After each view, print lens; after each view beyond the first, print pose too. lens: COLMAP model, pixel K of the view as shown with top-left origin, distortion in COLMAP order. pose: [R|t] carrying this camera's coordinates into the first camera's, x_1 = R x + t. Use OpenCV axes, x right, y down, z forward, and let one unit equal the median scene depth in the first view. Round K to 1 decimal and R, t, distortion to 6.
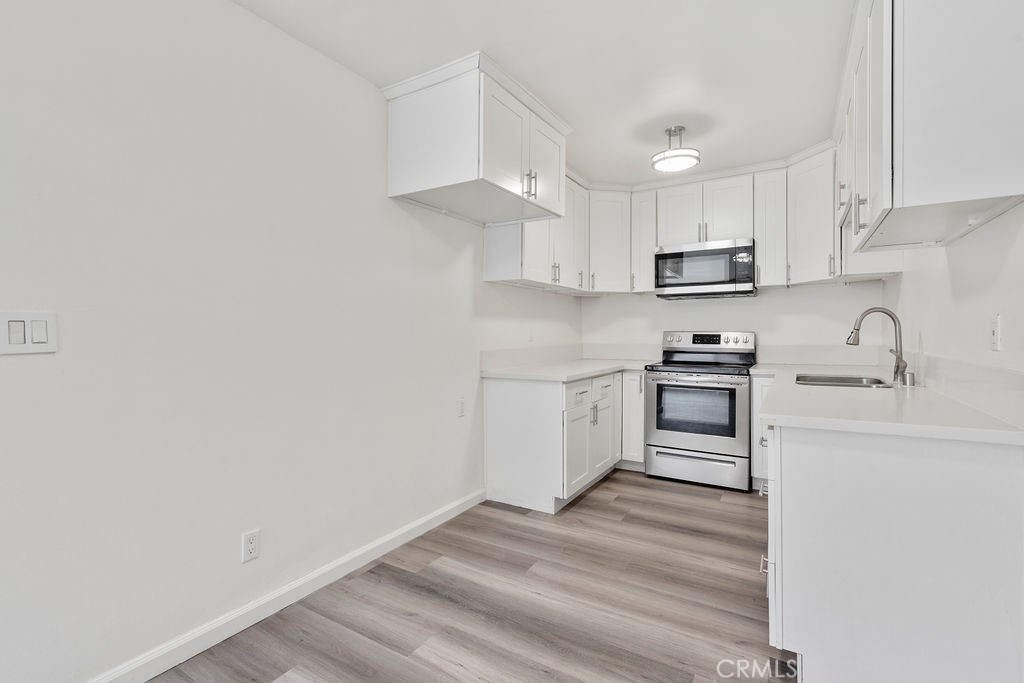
lens RADIAL K [[468.9, 0, 517.8], [0, 468.9, 333.2], [0, 0, 1]] dist [-0.000175, 0.000531]
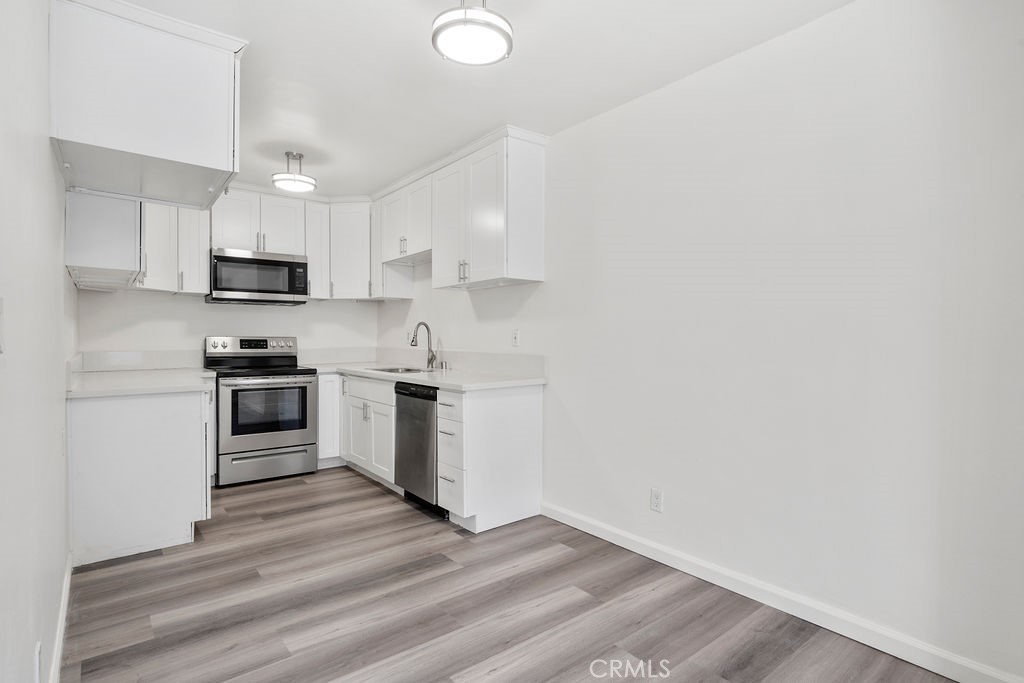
lens RADIAL K [[500.8, 0, 513.7], [0, 500.8, 345.0], [0, 0, 1]] dist [-0.000553, 0.001941]
pose [[0.351275, -0.011139, 0.936206, -0.556355], [0.000000, 0.999929, 0.011897, 0.001768], [-0.936272, -0.004179, 0.351250, 0.090293]]
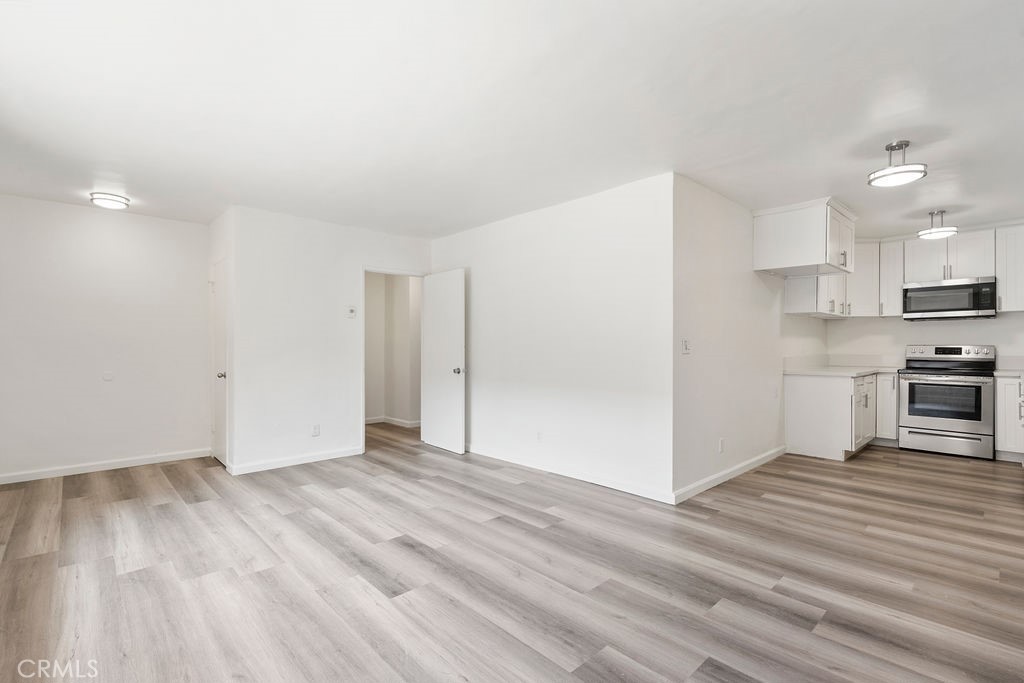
lens RADIAL K [[468.9, 0, 515.6], [0, 468.9, 347.6], [0, 0, 1]] dist [-0.000175, 0.000531]
pose [[0.961836, 0.000032, -0.273625, -0.519634], [0.000661, 0.999997, 0.002439, -0.001012], [0.273624, -0.002527, 0.961833, -0.769886]]
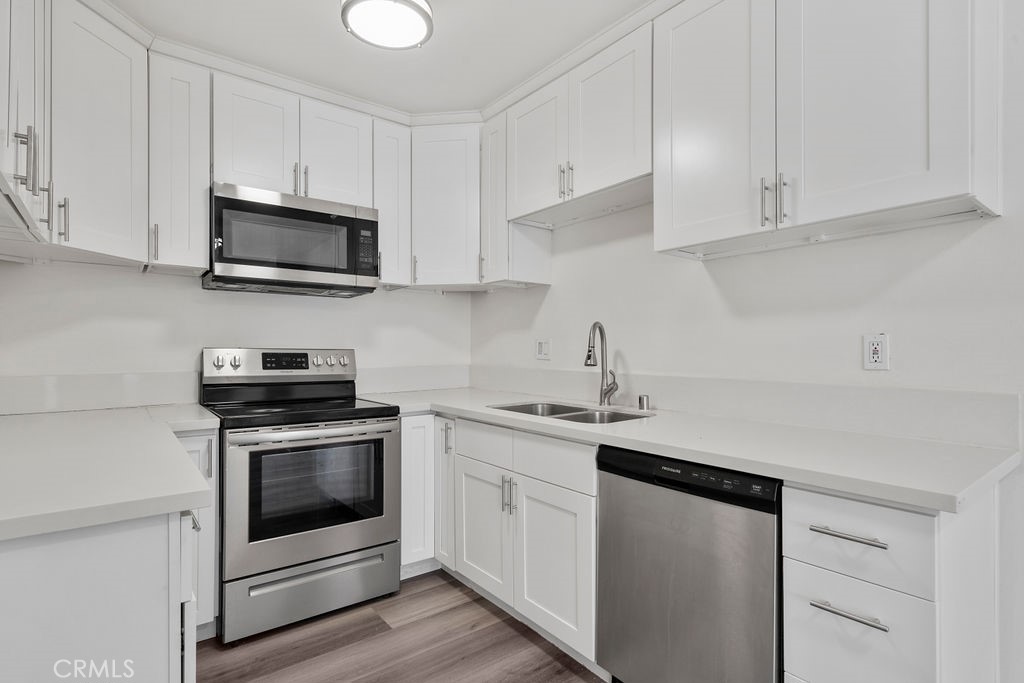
lens RADIAL K [[500.8, 0, 511.0], [0, 500.8, 349.9], [0, 0, 1]] dist [-0.000553, 0.001941]
pose [[0.363351, -0.000513, 0.931652, -0.117291], [-0.000162, 1.000000, 0.000614, -0.003071], [-0.931652, -0.000374, 0.363350, 0.635239]]
